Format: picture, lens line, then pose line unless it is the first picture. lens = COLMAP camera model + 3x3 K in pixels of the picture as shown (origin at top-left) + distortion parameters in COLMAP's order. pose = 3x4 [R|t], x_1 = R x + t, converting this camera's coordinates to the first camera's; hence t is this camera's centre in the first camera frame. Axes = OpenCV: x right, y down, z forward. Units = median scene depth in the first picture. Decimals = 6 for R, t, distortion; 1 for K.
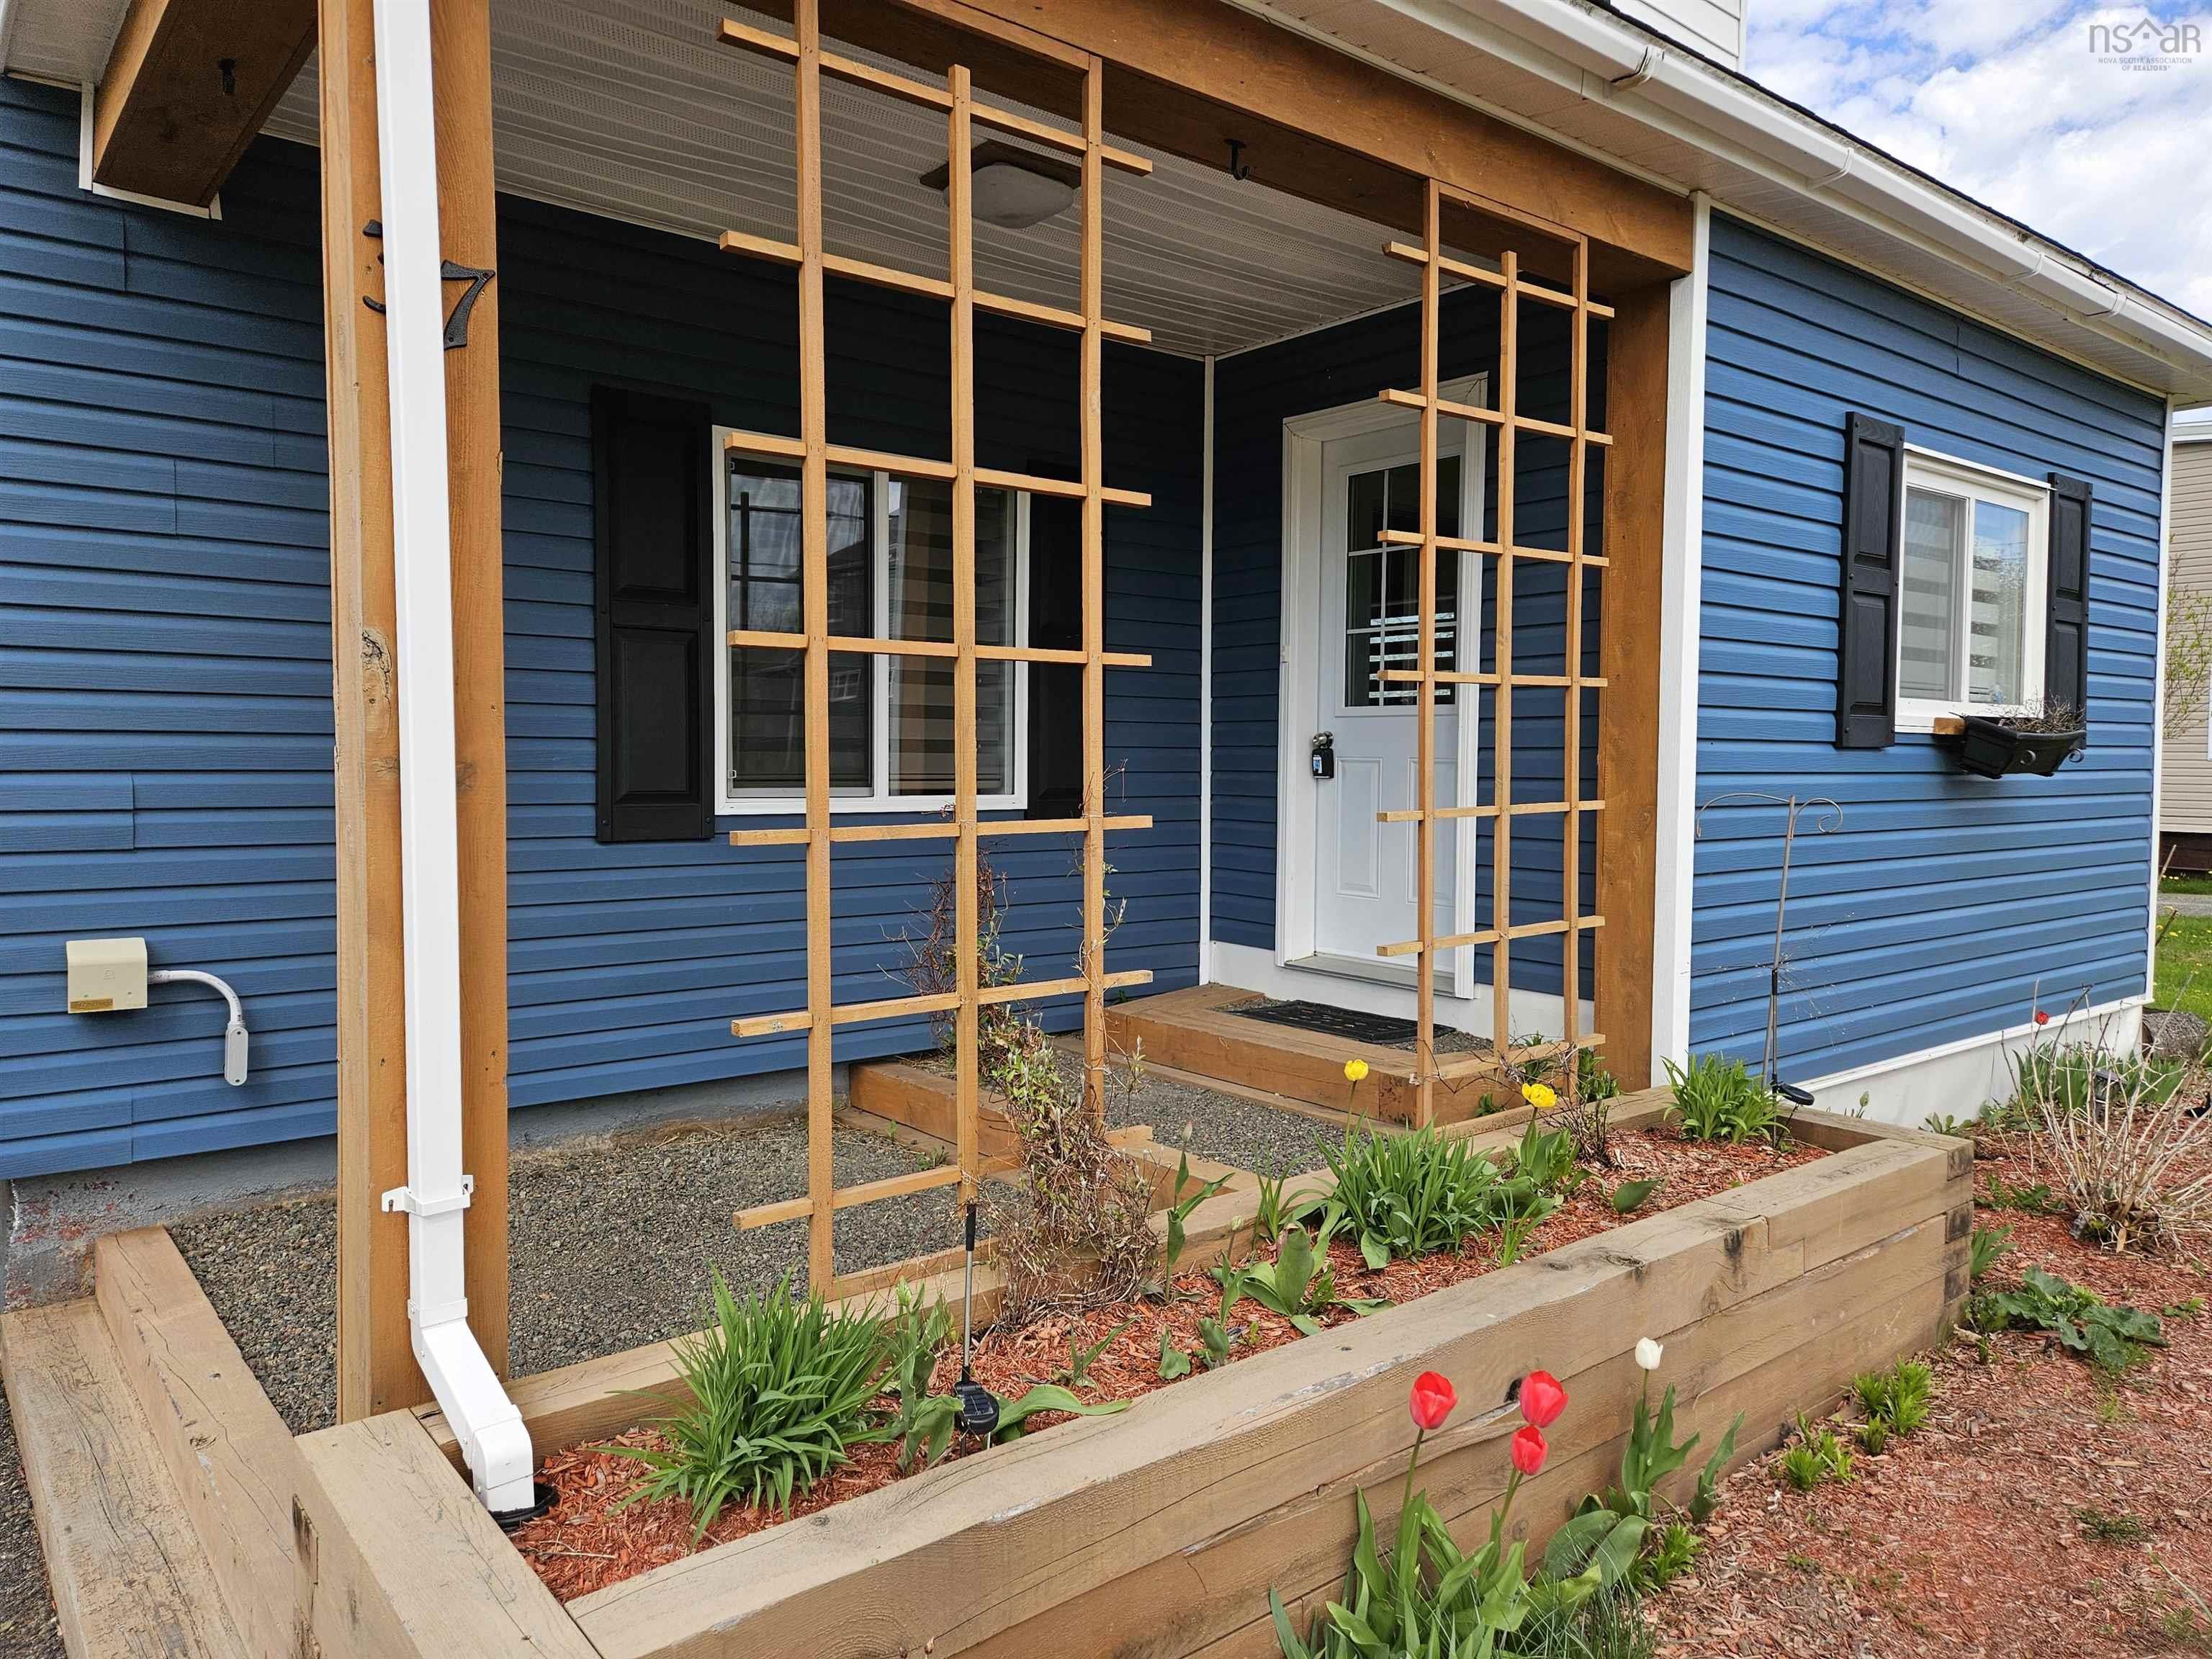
lens RADIAL K [[1472.5, 0, 1108.9], [0, 1472.5, 836.7], [0, 0, 1]] dist [0.050738, -0.011953]
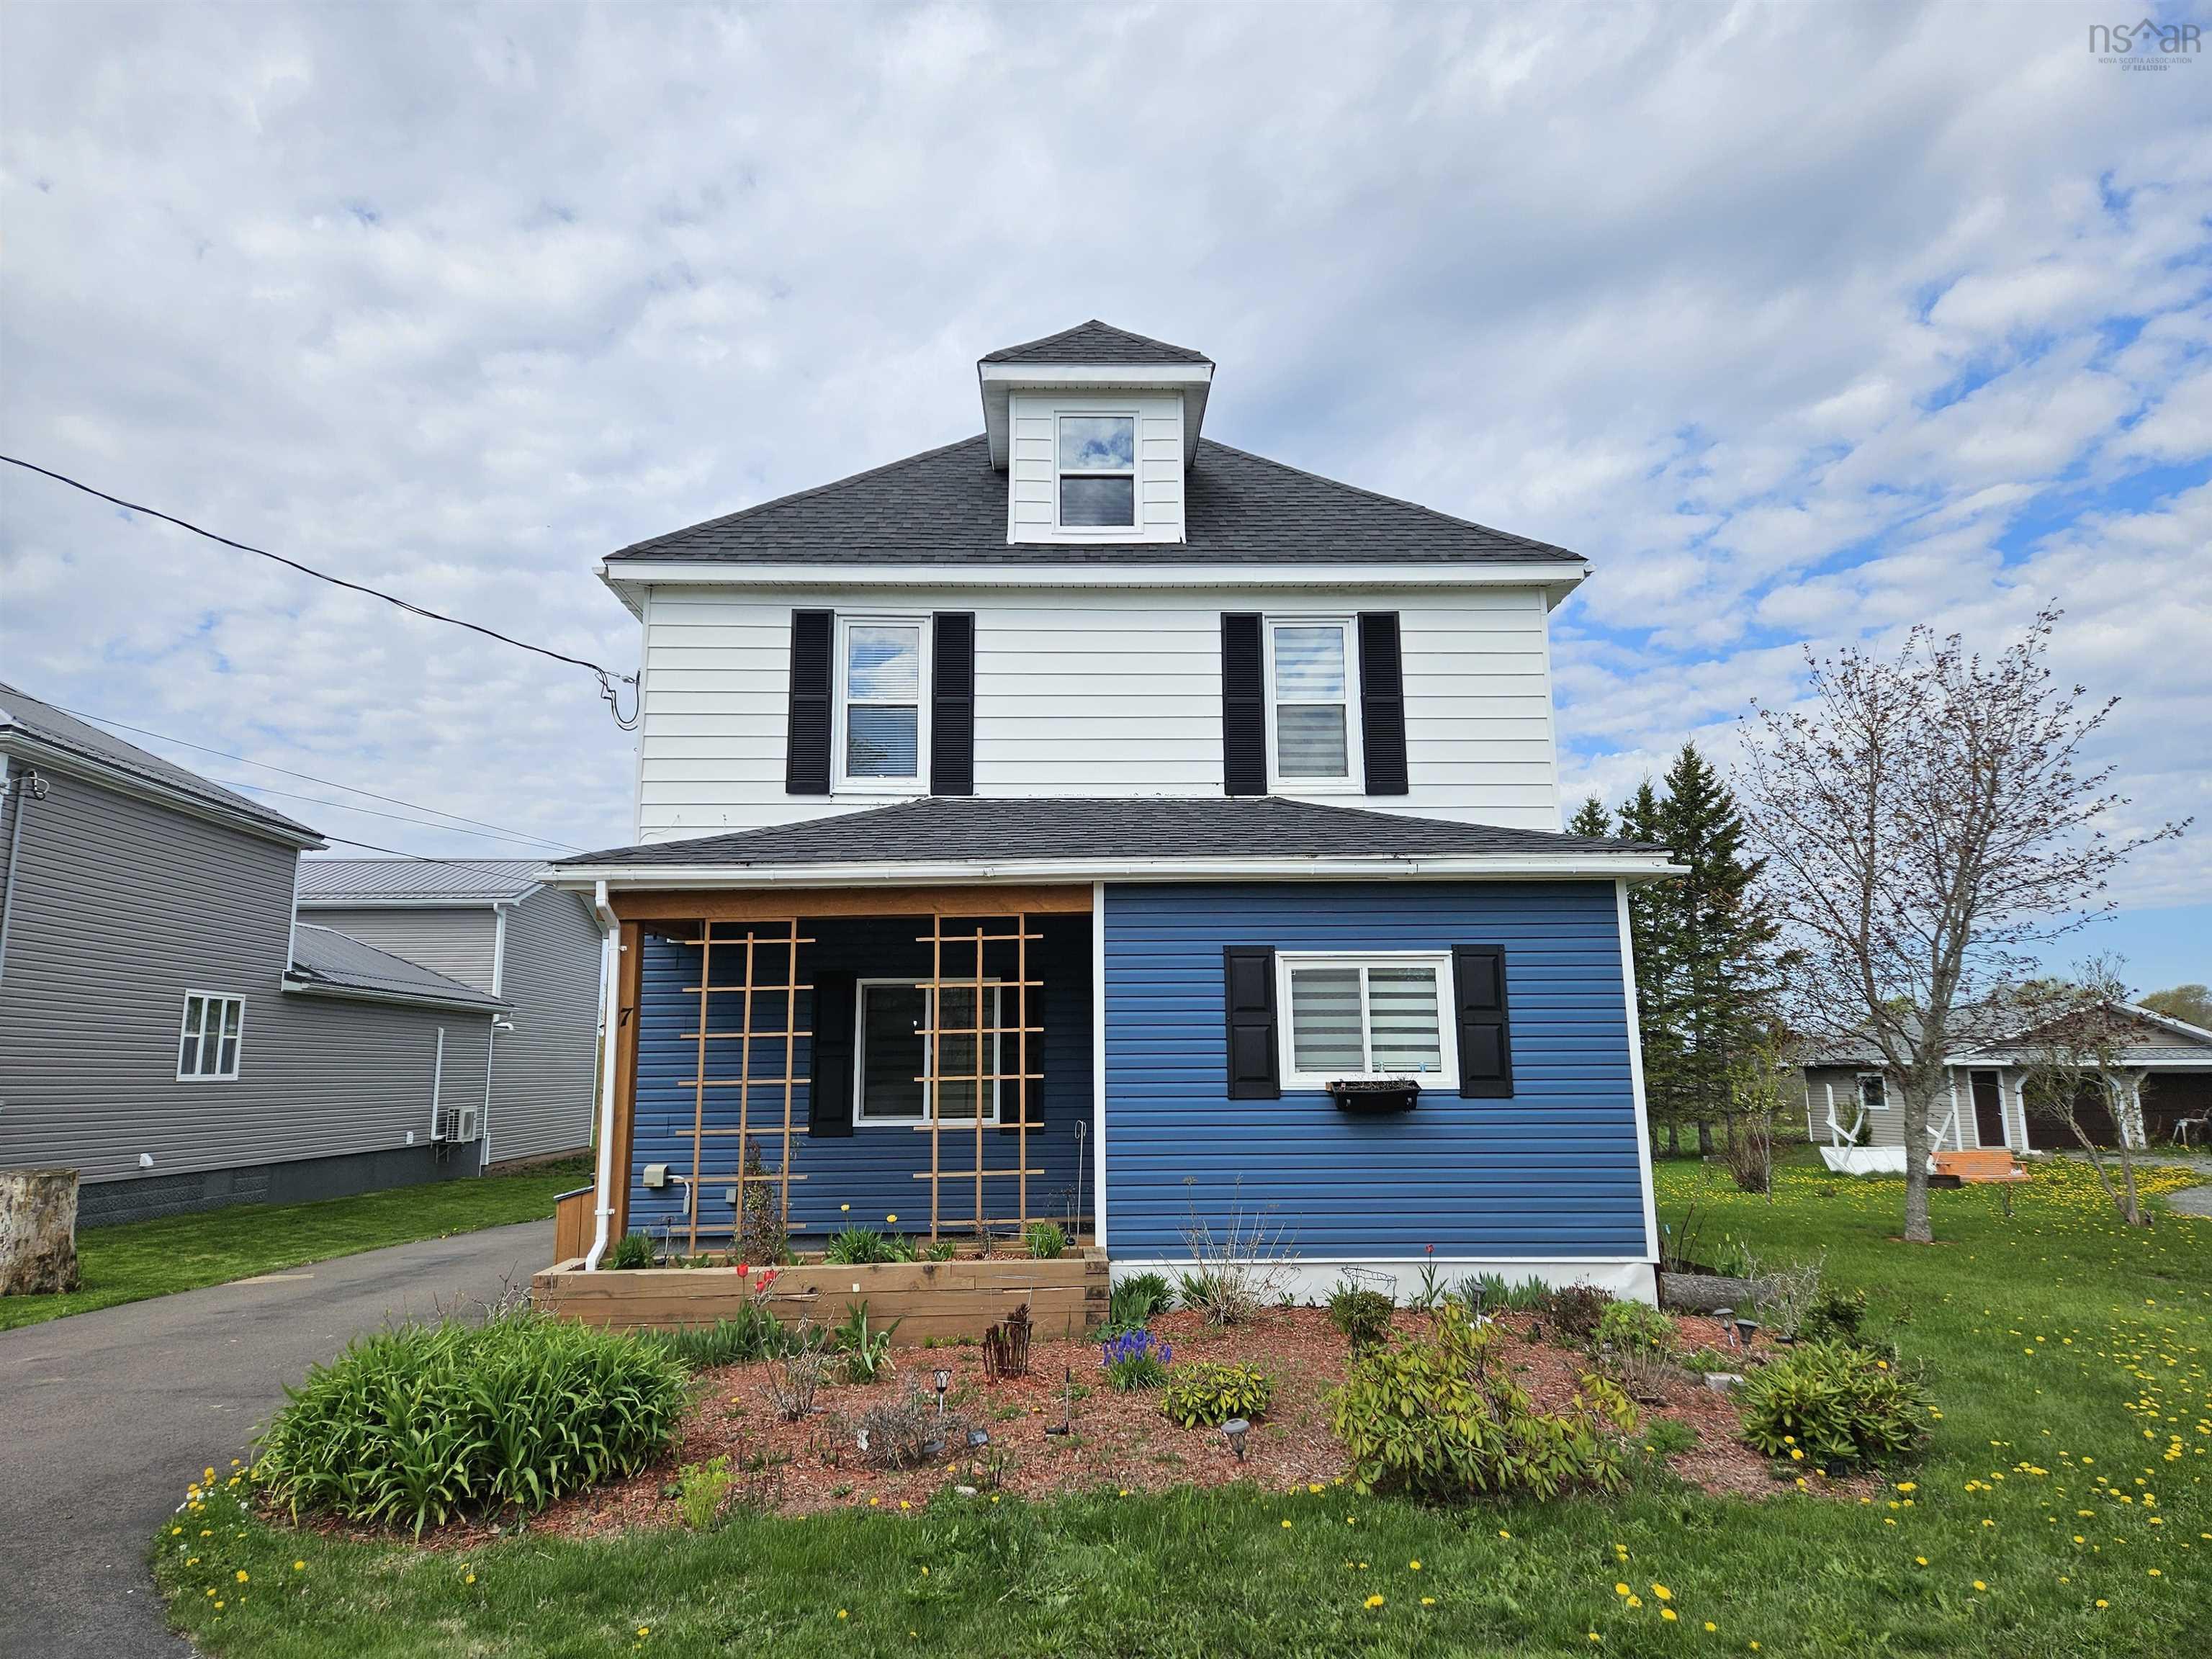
lens RADIAL K [[1472.5, 0, 1094.6], [0, 1472.5, 821.3], [0, 0, 1]] dist [0.050738, -0.011953]
pose [[0.799495, -0.114016, -0.589753, 2.069725], [-0.017624, 0.976945, -0.212764, 0.007416], [0.600414, 0.180498, 0.779053, -1.081526]]
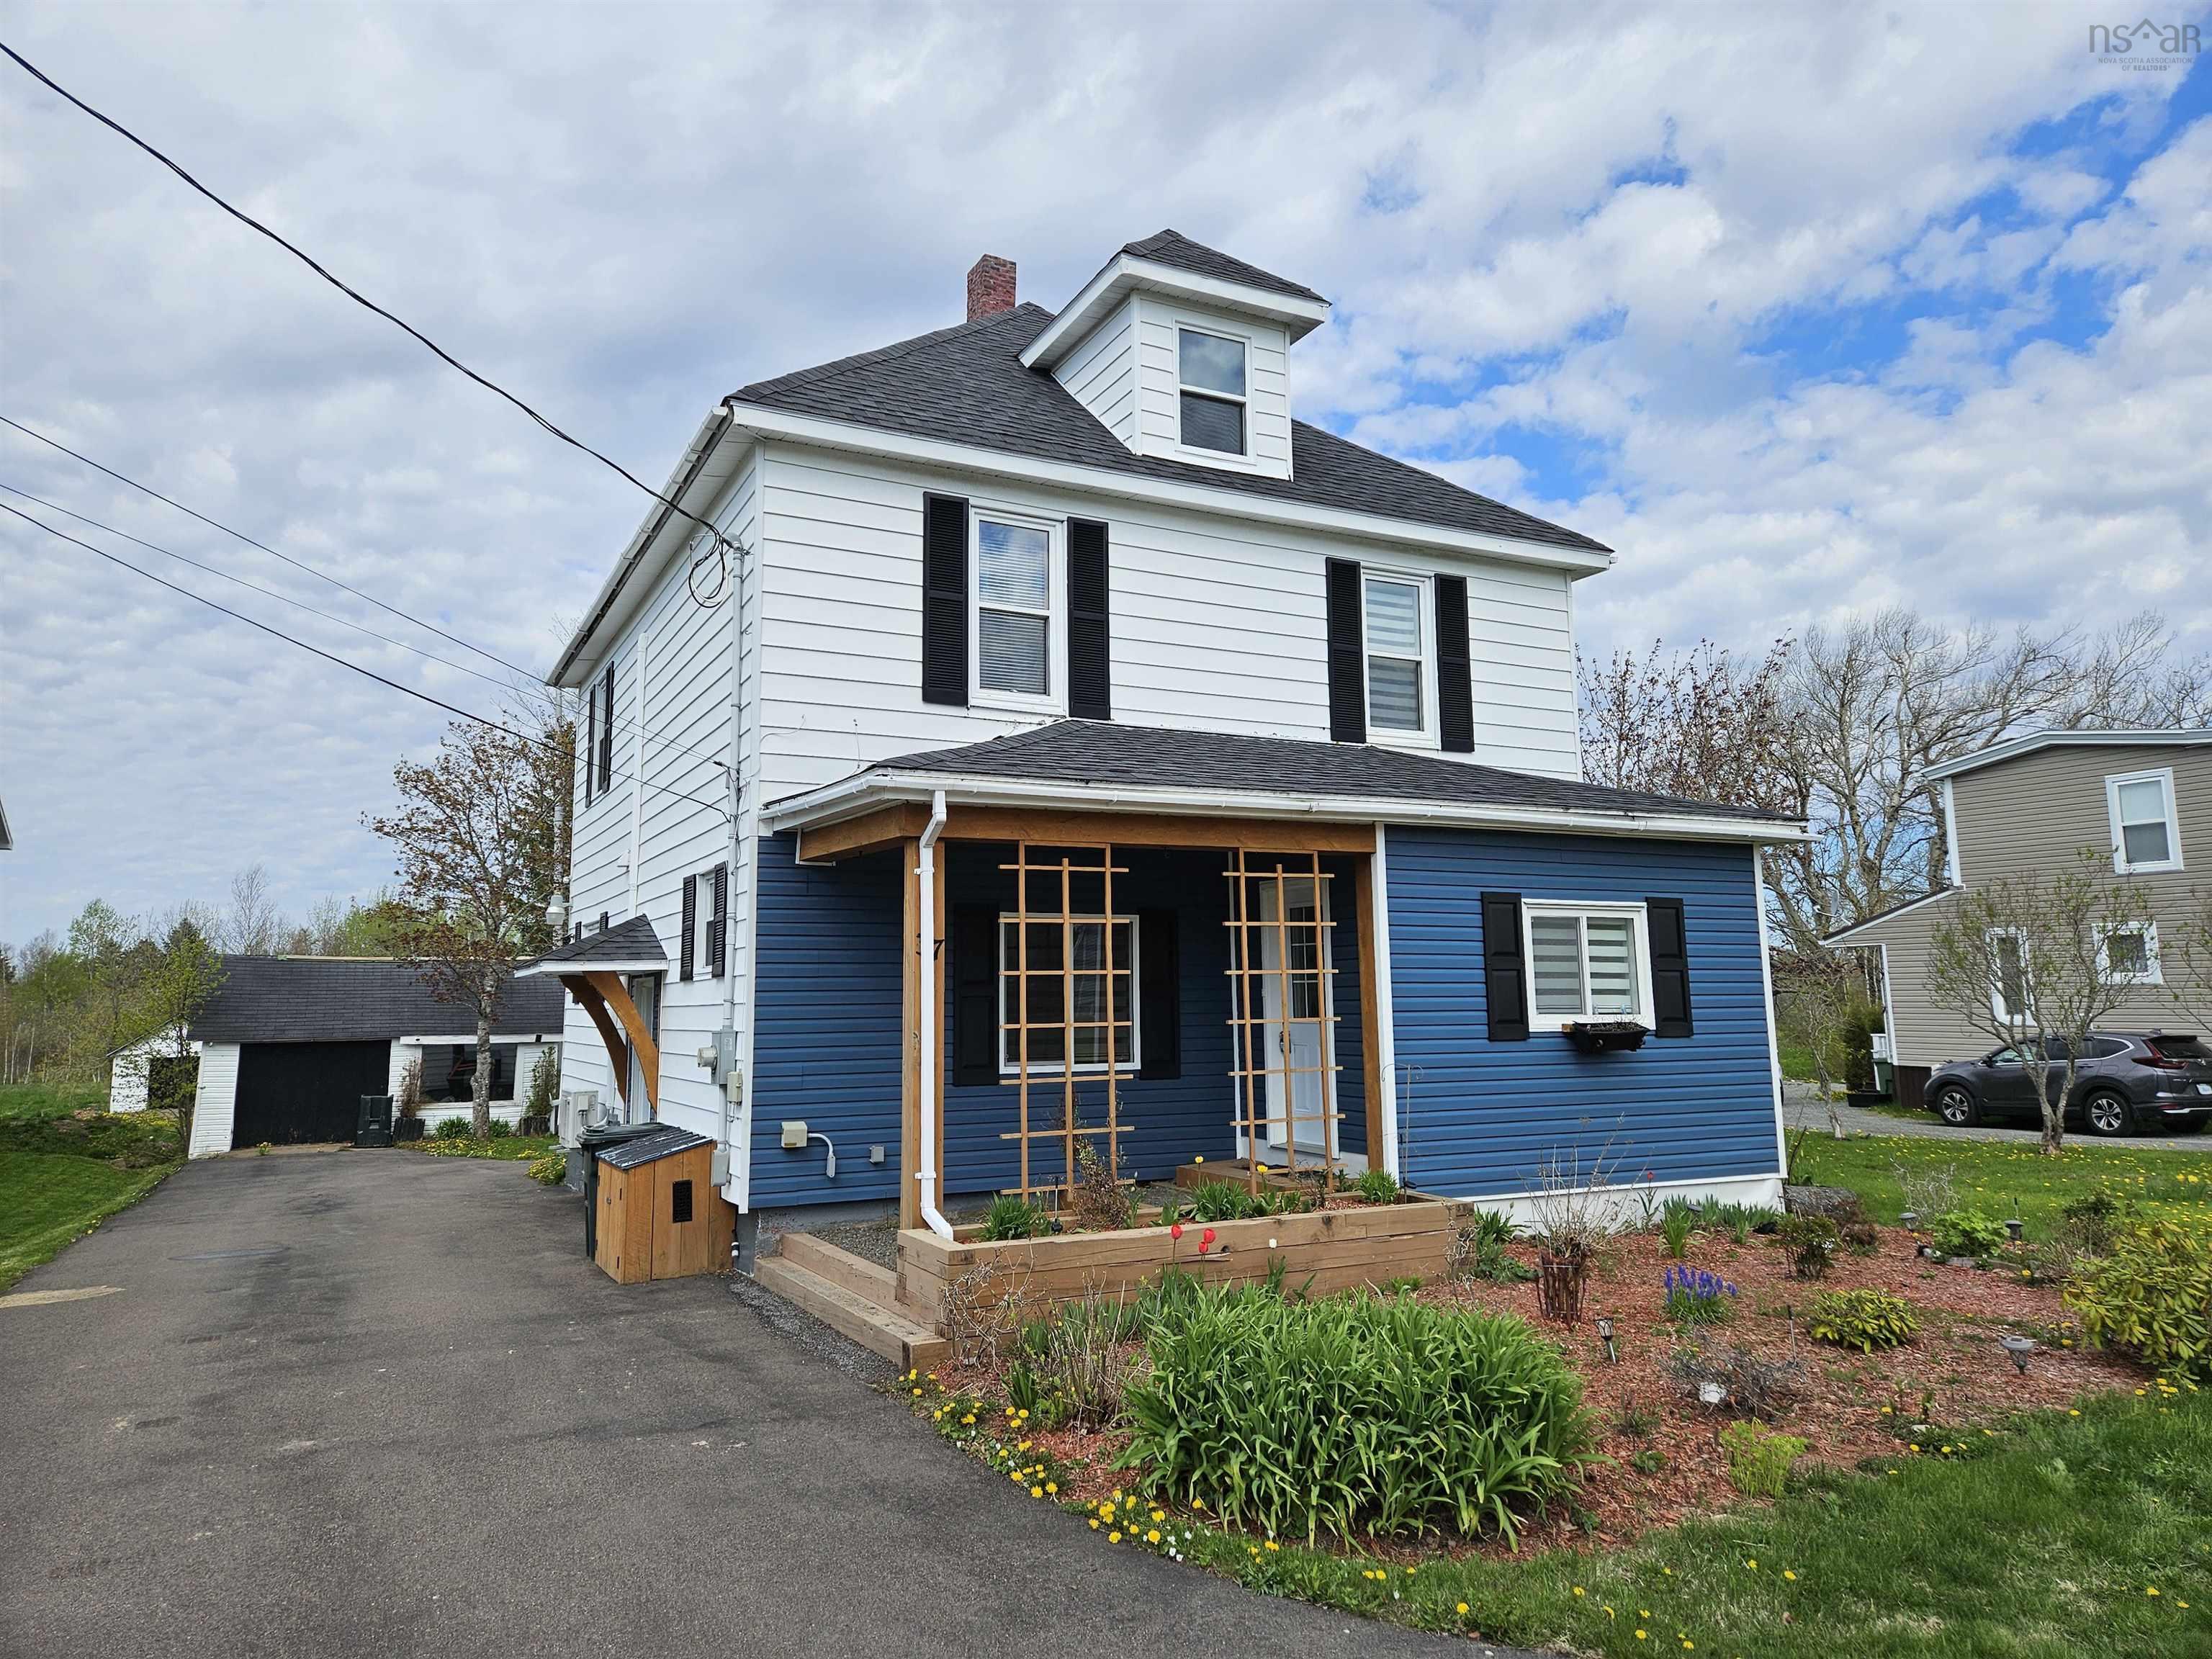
lens RADIAL K [[1472.5, 0, 1109.5], [0, 1472.5, 816.5], [0, 0, 1]] dist [0.050738, -0.011953]
pose [[0.979381, -0.041522, -0.197708, 0.481806], [0.005564, 0.983823, -0.179058, 0.005006], [0.201945, 0.174266, 0.963769, -1.637459]]
